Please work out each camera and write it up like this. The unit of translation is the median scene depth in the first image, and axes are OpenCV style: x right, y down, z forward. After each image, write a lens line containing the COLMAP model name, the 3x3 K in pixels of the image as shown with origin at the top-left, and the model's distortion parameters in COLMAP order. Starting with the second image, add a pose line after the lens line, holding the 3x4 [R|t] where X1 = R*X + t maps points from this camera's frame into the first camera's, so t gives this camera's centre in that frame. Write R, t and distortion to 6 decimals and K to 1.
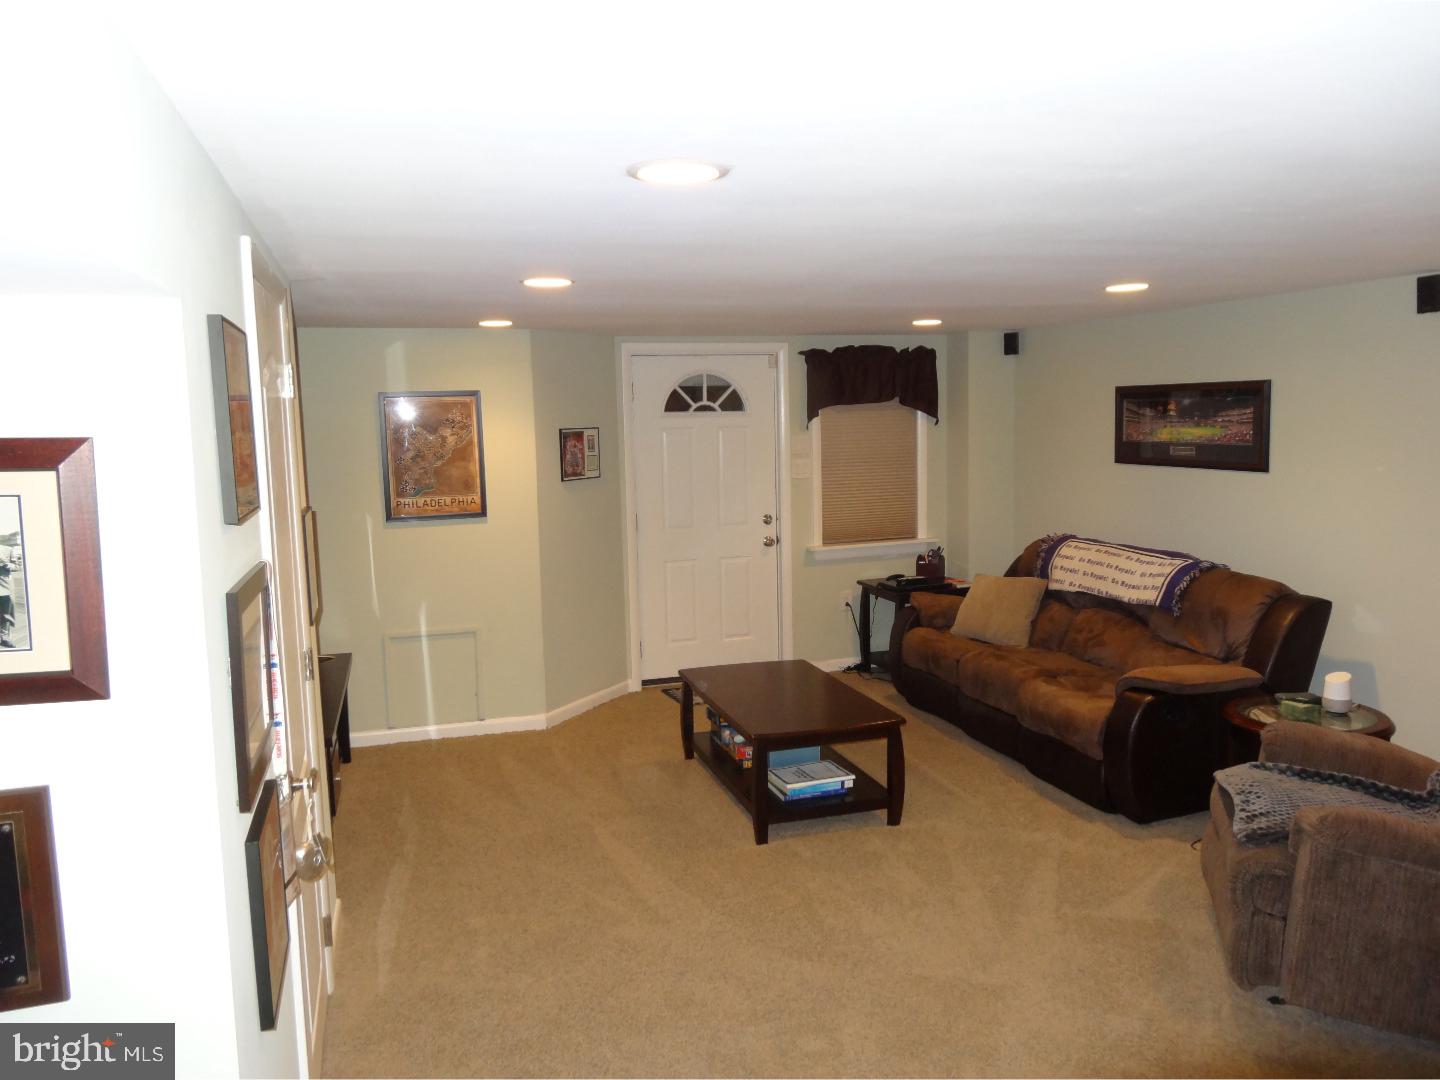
lens RADIAL K [[1063.0, 0, 720.7], [0, 1063.0, 542.8], [0, 0, 1]] dist [-0.002985, 0.007111]
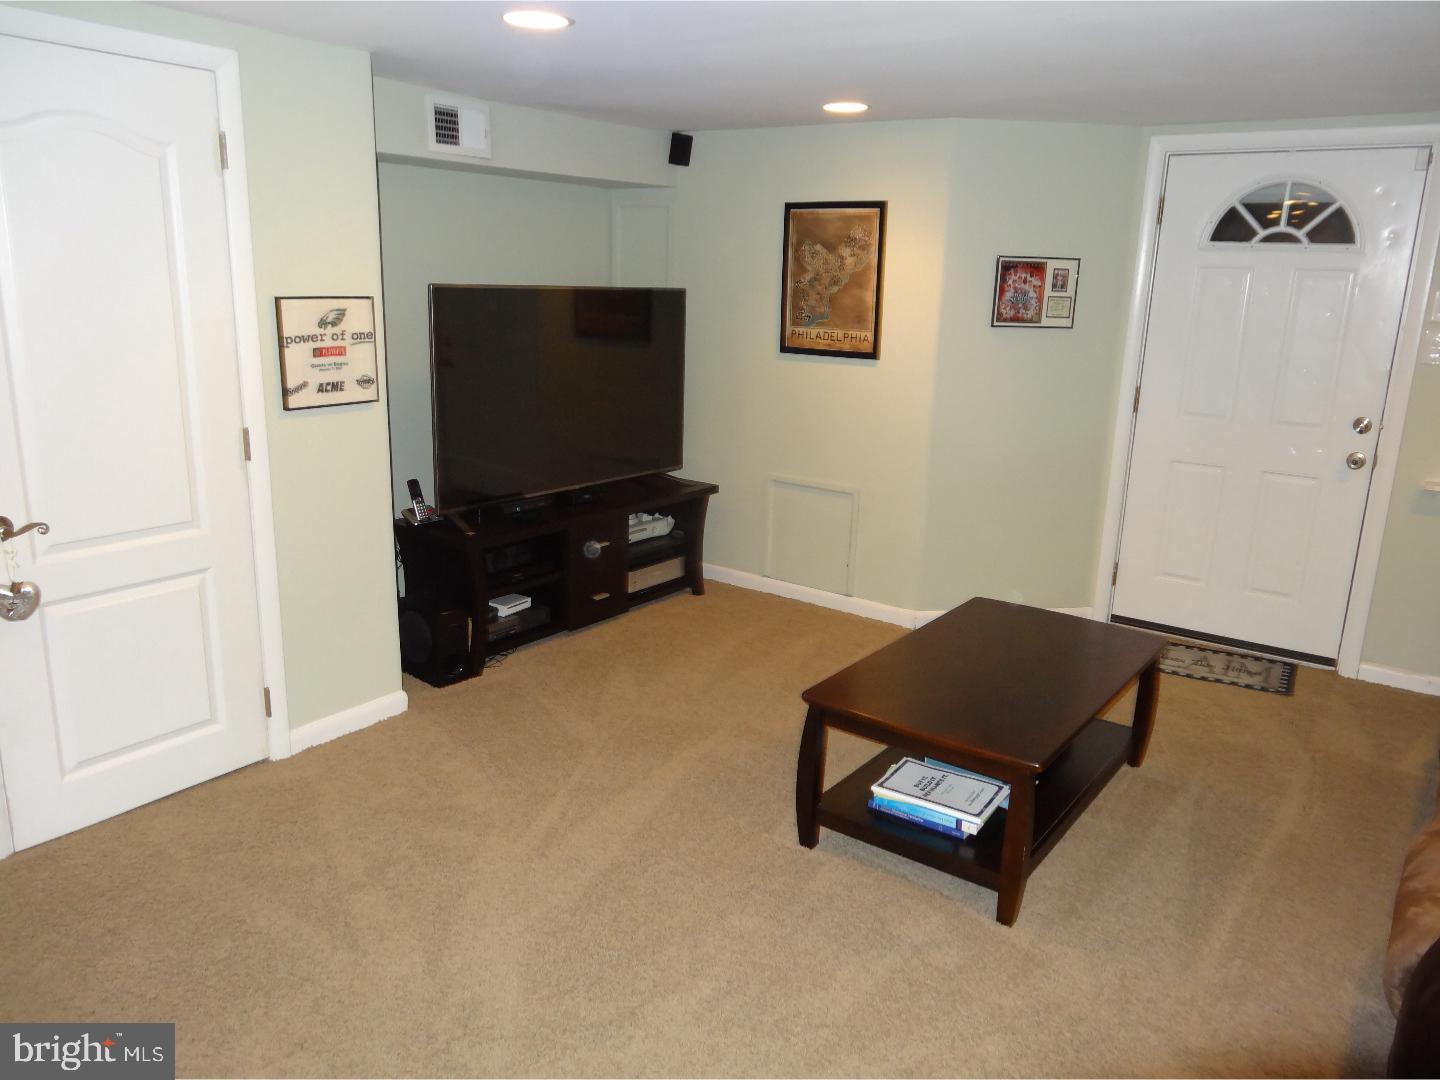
lens RADIAL K [[1063.0, 0, 717.1], [0, 1063.0, 538.8], [0, 0, 1]] dist [-0.002985, 0.007111]
pose [[0.606277, 0.236173, -0.759375, 0.350789], [-0.137606, 0.971636, 0.192325, -0.029648], [0.783258, -0.012107, 0.621579, 0.372968]]
